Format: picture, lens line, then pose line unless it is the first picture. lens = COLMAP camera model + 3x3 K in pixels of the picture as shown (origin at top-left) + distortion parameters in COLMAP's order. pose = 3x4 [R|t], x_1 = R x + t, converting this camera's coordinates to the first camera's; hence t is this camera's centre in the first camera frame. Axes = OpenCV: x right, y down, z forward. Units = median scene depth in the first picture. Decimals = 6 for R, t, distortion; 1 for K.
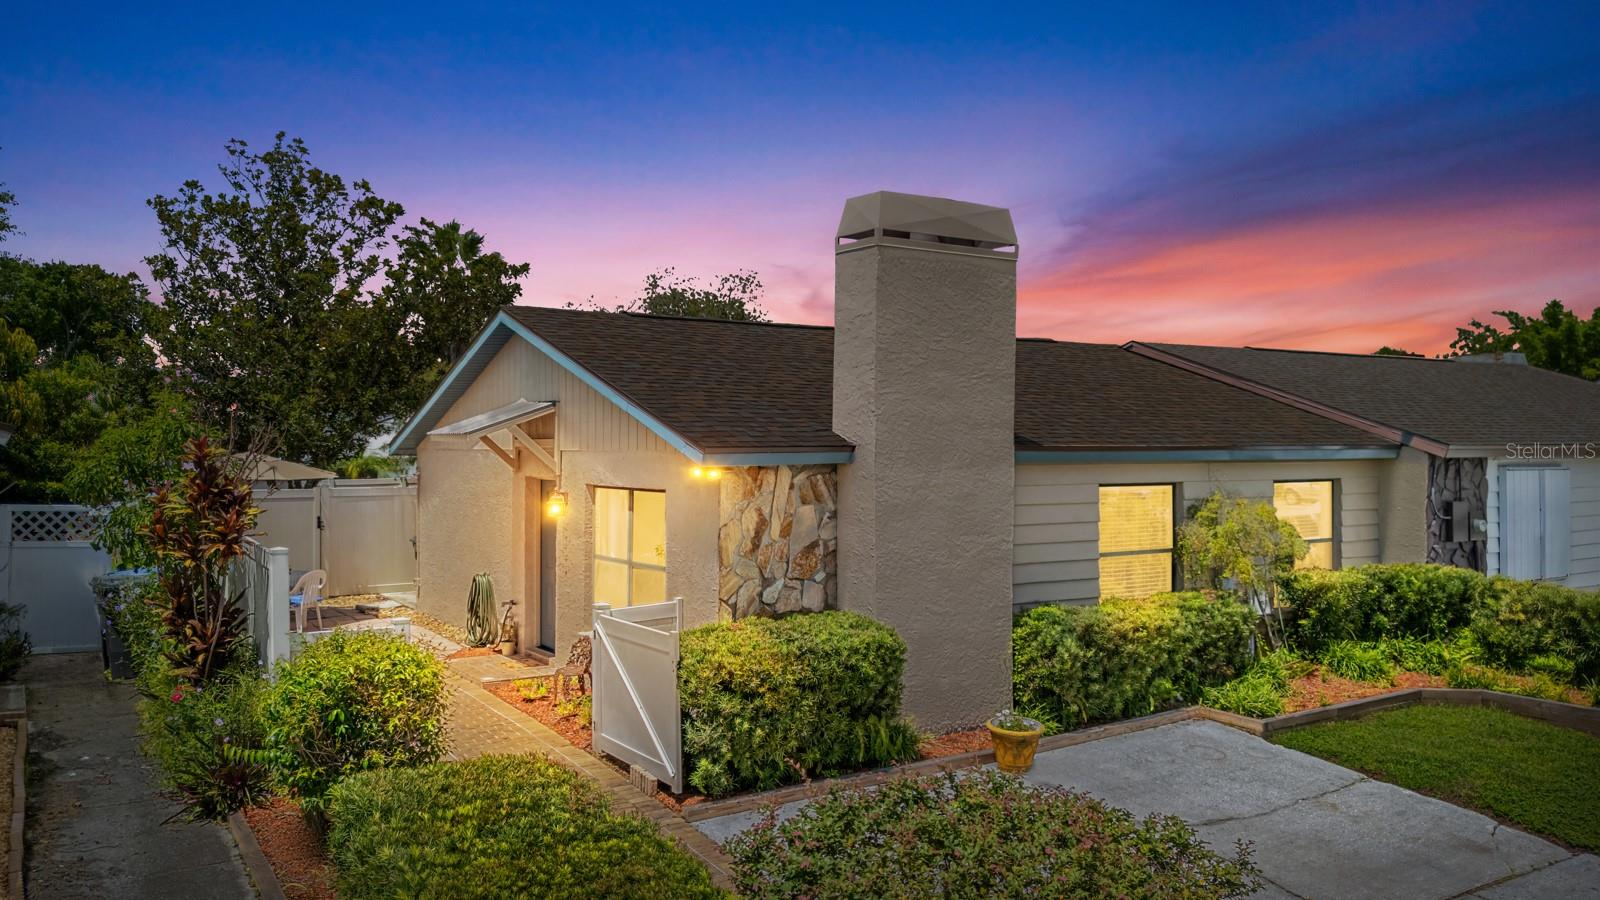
lens RADIAL K [[1252.2, 0, 800.0], [0, 1252.2, 450.0], [0, 0, 1]] dist [0.003776, -0.001133]
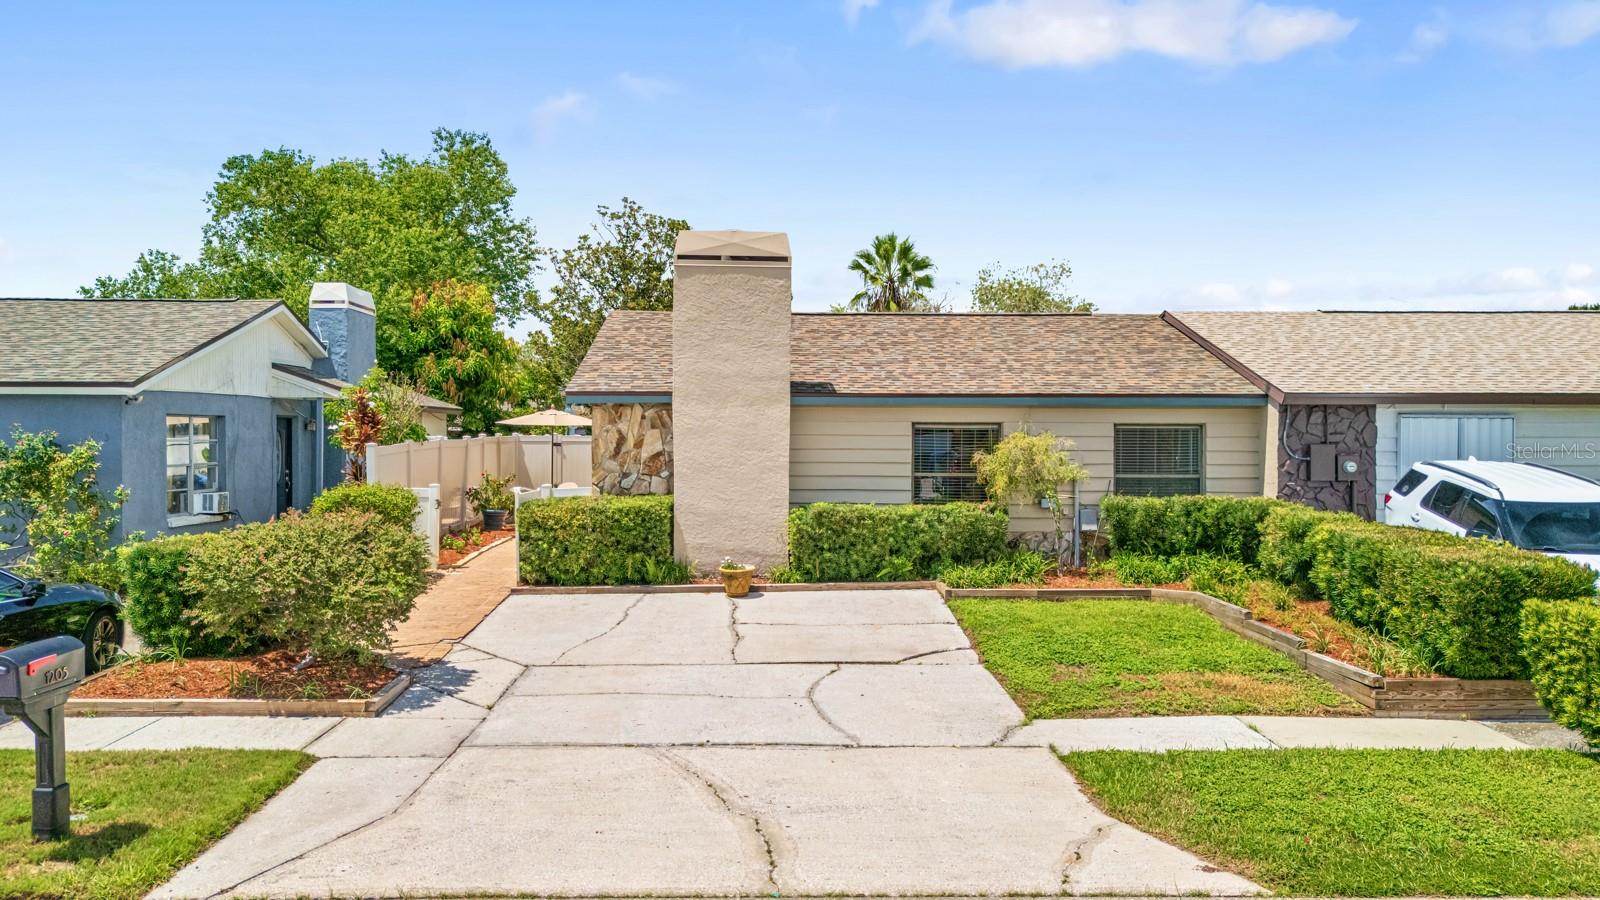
lens RADIAL K [[1252.2, 0, 800.0], [0, 1252.2, 450.0], [0, 0, 1]] dist [0.003776, -0.001133]
pose [[0.846068, 0.010895, -0.532964, 1.017402], [-0.006692, 0.999929, 0.009819, 0.053391], [0.533033, -0.004741, 0.846081, -0.264278]]
